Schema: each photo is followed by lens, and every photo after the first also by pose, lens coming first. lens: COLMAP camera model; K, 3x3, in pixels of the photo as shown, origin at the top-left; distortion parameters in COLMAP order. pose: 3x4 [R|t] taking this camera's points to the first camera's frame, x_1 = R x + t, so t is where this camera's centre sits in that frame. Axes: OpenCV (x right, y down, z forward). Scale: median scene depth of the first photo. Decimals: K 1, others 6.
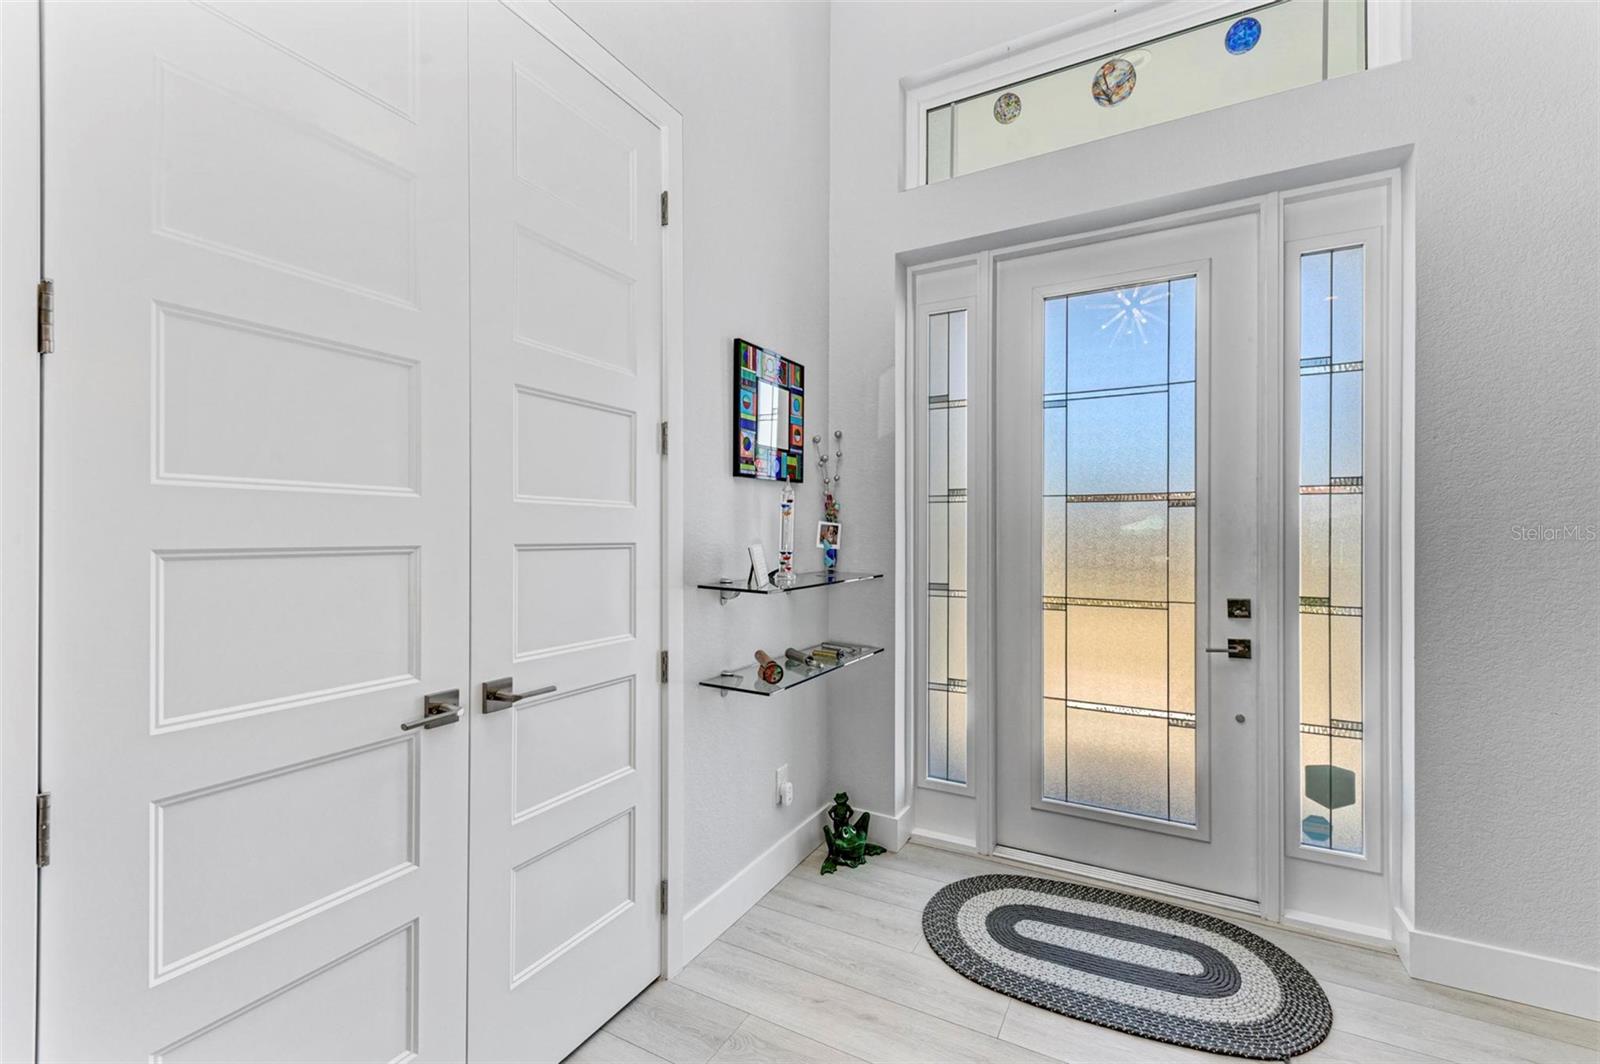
lens RADIAL K [[661.3, 0, 794.2], [0, 661.3, 534.3], [0, 0, 1]] dist [-0.002758, -0.001356]
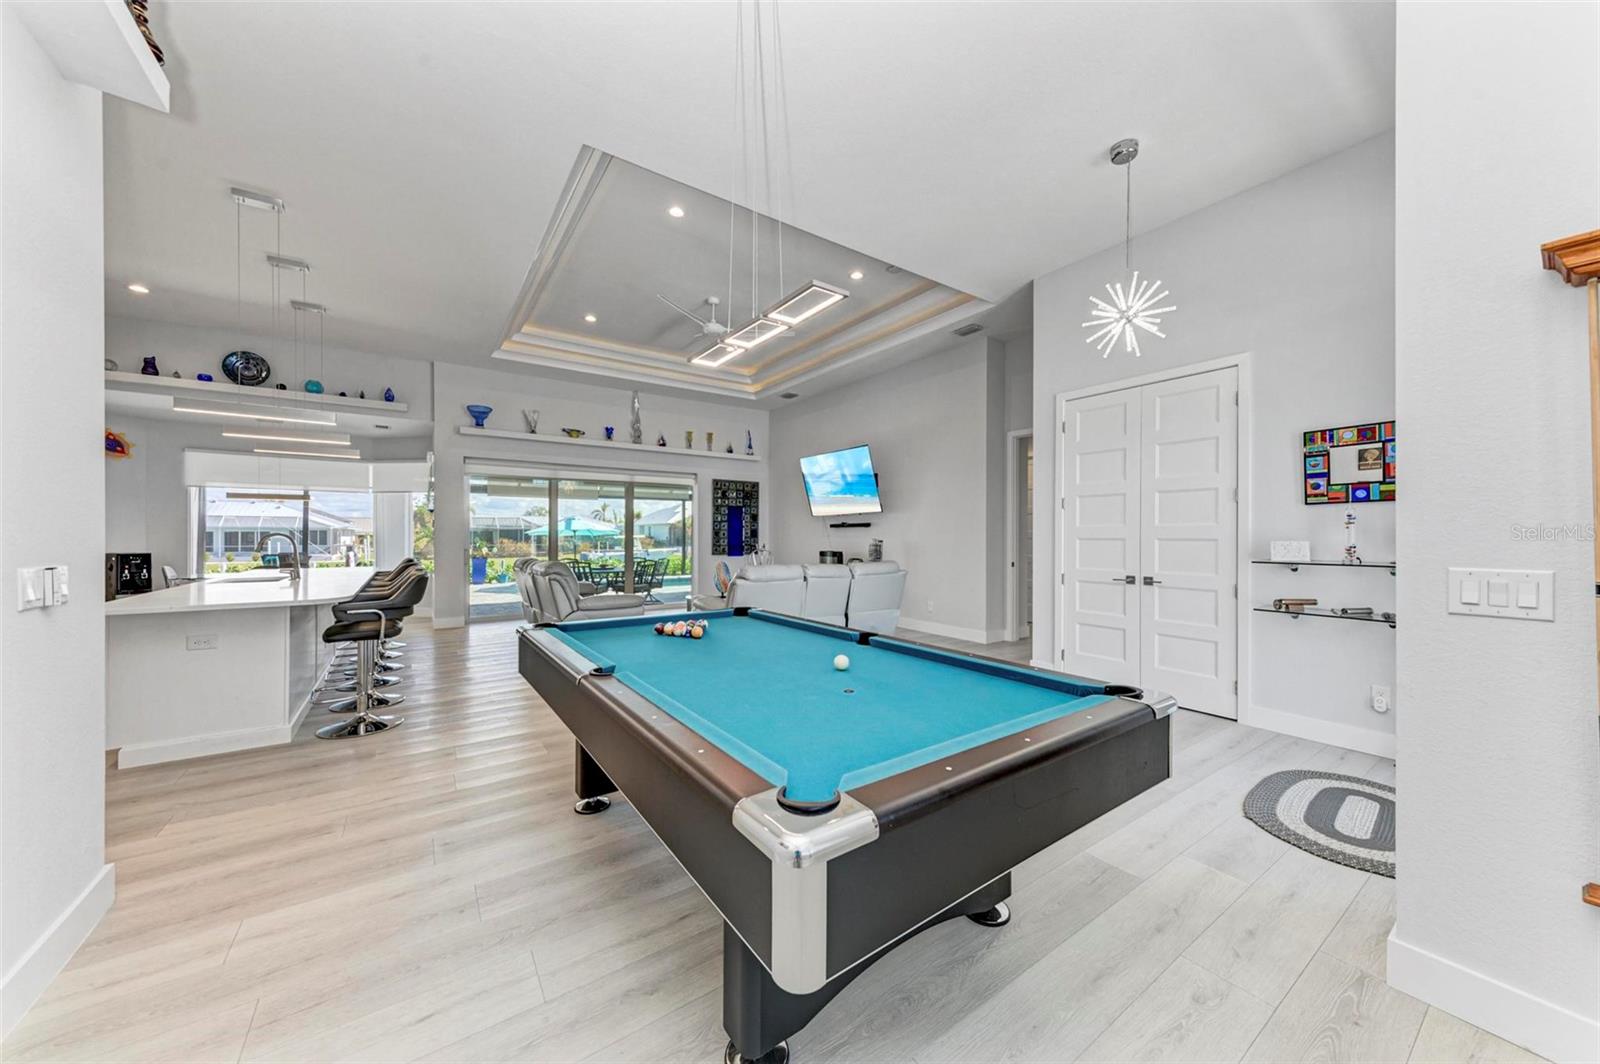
lens RADIAL K [[552.0, 0, 804.6], [0, 552.0, 538.2], [0, 0, 1]] dist [0.014977, -0.002526]
pose [[-0.436510, 0.000674, -0.899699, 1.919142], [-0.002981, 0.999993, 0.002195, 0.008431], [0.899695, 0.003640, -0.436505, 0.396887]]
